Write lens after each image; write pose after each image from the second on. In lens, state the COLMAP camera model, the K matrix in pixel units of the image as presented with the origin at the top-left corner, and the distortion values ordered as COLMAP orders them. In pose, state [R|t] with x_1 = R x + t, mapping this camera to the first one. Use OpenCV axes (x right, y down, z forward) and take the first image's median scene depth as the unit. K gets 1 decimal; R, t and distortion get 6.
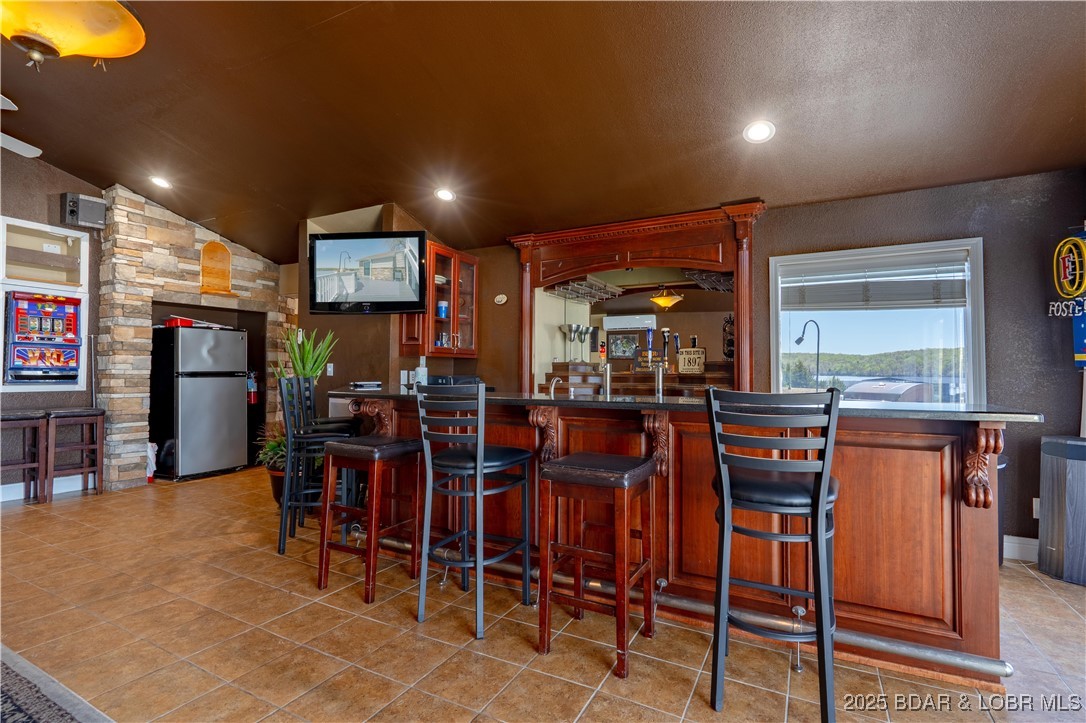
lens RADIAL K [[505.4, 0, 543.0], [0, 505.4, 361.5], [0, 0, 1]] dist [0.000118, 0.000098]
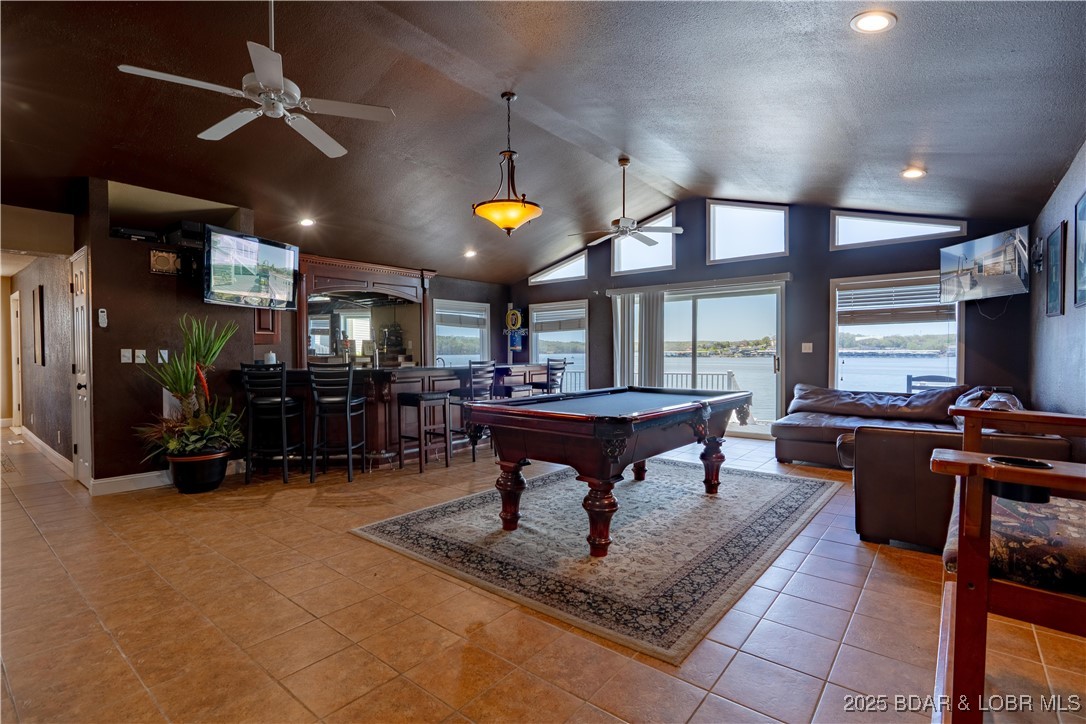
lens RADIAL K [[505.4, 0, 543.0], [0, 505.4, 362.0], [0, 0, 1]] dist [0.000118, 0.000098]
pose [[0.196158, -0.025705, 0.980235, -1.608776], [-0.013999, 0.999481, 0.029011, -0.013932], [-0.980472, -0.019413, 0.195696, 0.153527]]
